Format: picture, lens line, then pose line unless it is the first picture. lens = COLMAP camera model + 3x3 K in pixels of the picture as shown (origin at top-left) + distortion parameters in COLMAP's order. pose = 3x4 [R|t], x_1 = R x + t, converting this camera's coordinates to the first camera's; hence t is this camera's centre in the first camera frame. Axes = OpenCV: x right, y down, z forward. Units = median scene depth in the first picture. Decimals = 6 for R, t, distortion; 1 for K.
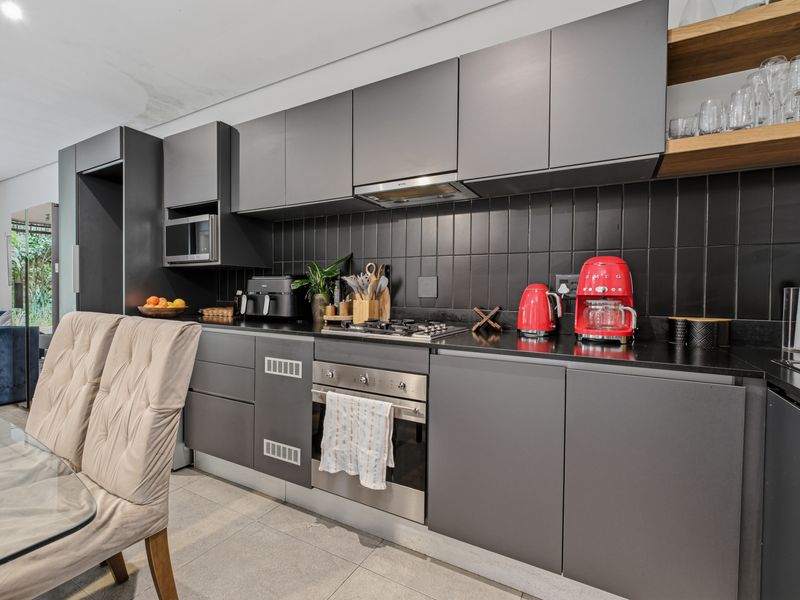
lens RADIAL K [[378.7, 0, 401.8], [0, 378.7, 298.2], [0, 0, 1]] dist [-0.000671, -0.000382]
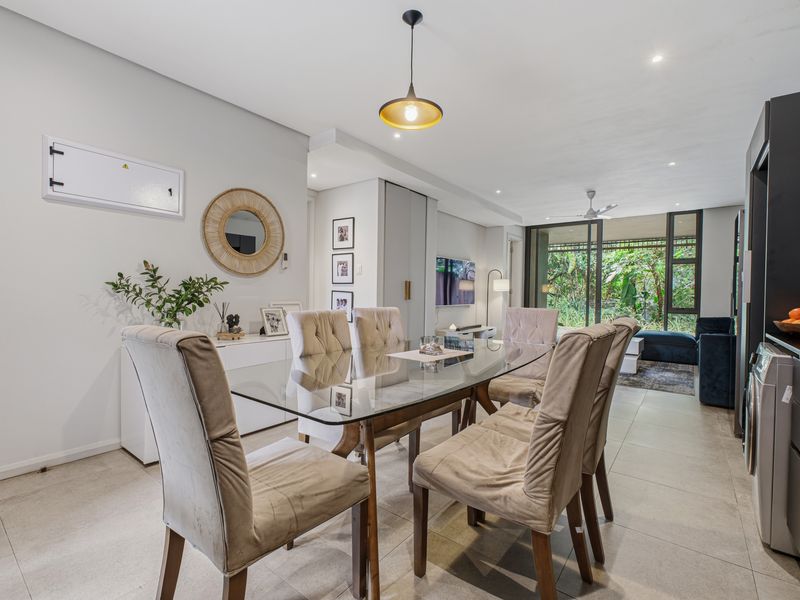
lens RADIAL K [[378.7, 0, 401.8], [0, 378.7, 298.2], [0, 0, 1]] dist [-0.000671, -0.000382]
pose [[-0.152999, -0.002921, -0.988222, 0.255593], [-0.031590, 0.999499, 0.001936, -0.001434], [0.987721, 0.031514, -0.153015, 0.467559]]
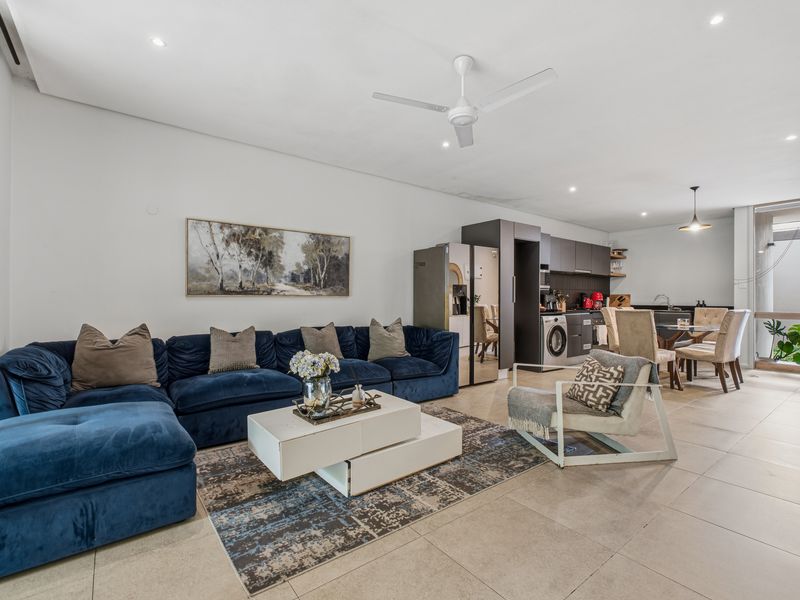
lens RADIAL K [[378.7, 0, 401.8], [0, 378.7, 298.2], [0, 0, 1]] dist [-0.000671, -0.000382]
pose [[0.400616, -0.008278, 0.916209, -4.155038], [0.014120, 0.999896, 0.002861, -0.072031], [-0.916137, 0.011790, 0.400691, 1.148014]]
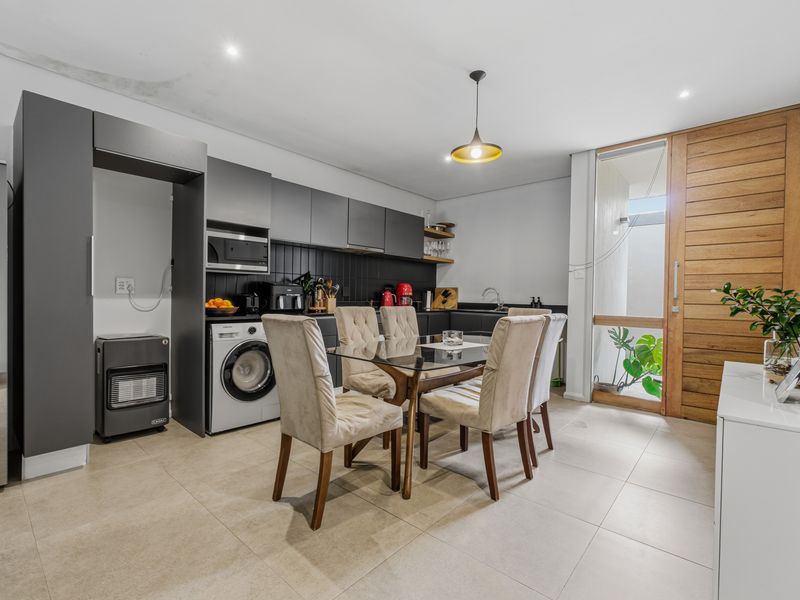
lens RADIAL K [[379.7, 0, 400.0], [0, 379.7, 300.0], [0, 0, 1]] dist [-0.000309, -0.000327]
pose [[0.212993, -0.022369, 0.976798, -2.266383], [0.001397, 0.999744, 0.022590, -0.034536], [-0.977053, -0.003446, 0.212969, 0.281837]]
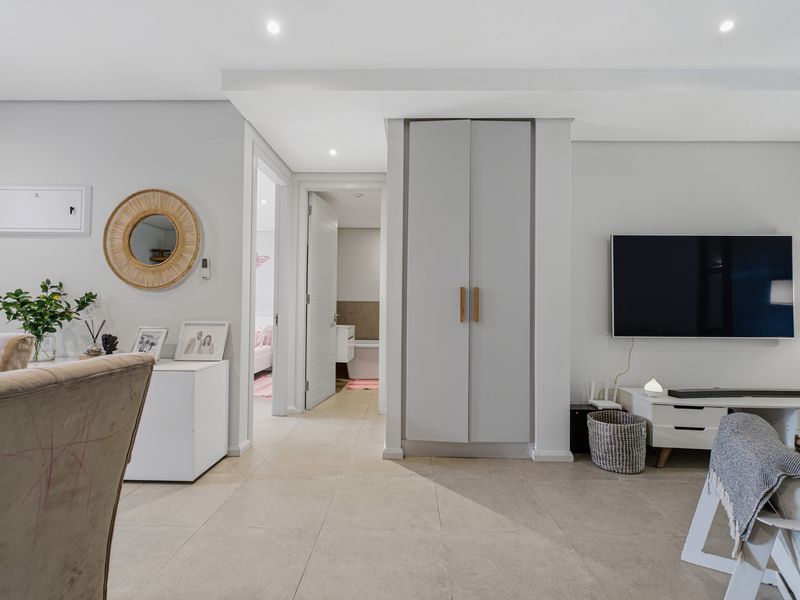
lens RADIAL K [[378.7, 0, 401.8], [0, 378.7, 298.2], [0, 0, 1]] dist [-0.000671, -0.000382]
pose [[-0.885796, -0.033475, -0.462865, -1.523306], [-0.027411, 0.999428, -0.019823, -0.041451], [0.463264, -0.004872, -0.886207, 1.261445]]
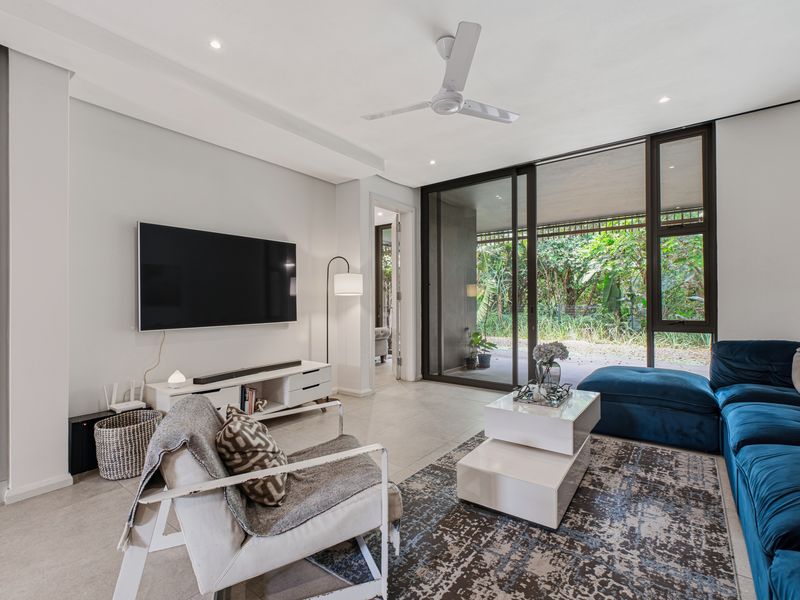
lens RADIAL K [[378.7, 0, 401.8], [0, 378.7, 298.2], [0, 0, 1]] dist [-0.000671, -0.000382]
pose [[-0.142549, -0.021540, -0.989553, -1.737516], [-0.009941, 0.999744, -0.020330, -0.045445], [0.989738, 0.006939, -0.142727, 1.493951]]
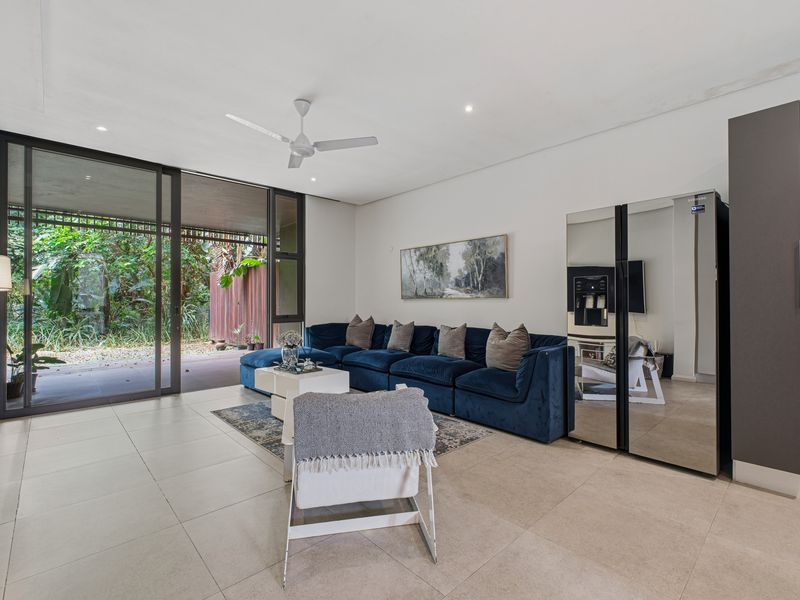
lens RADIAL K [[378.7, 0, 401.8], [0, 378.7, 298.2], [0, 0, 1]] dist [-0.000671, -0.000382]
pose [[0.949806, -0.017317, -0.312361, -2.034801], [0.010378, 0.999661, -0.023865, -0.035284], [0.312668, 0.019425, 0.949664, 0.134609]]
